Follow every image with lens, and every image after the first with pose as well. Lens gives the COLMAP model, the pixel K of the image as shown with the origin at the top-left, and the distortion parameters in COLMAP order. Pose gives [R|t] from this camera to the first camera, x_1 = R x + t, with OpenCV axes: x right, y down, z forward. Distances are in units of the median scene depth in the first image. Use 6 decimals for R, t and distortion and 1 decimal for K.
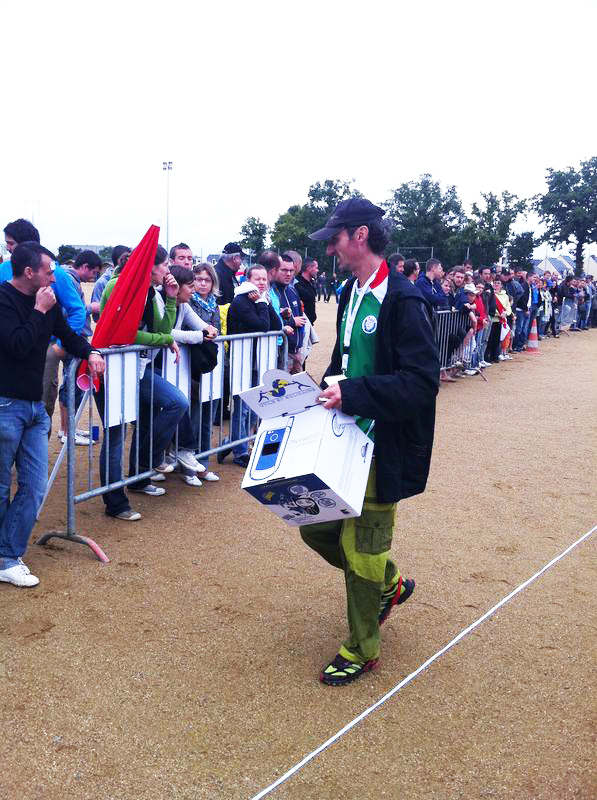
lens RADIAL K [[675.8, 0, 298.5], [0, 675.8, 400.0], [0, 0, 1]] dist [-0.046712, -0.001593]
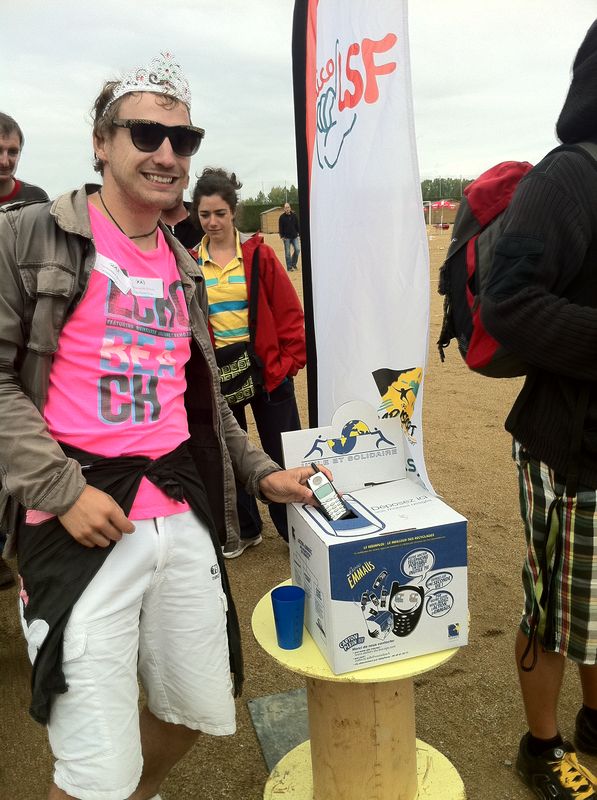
lens RADIAL K [[675.8, 0, 298.5], [0, 675.8, 400.0], [0, 0, 1]] dist [-0.046712, -0.001593]
pose [[0.758816, 0.413960, 0.502827, -0.407712], [0.018568, 0.757966, -0.652029, 0.380280], [-0.651040, 0.504107, 0.567471, 0.607763]]
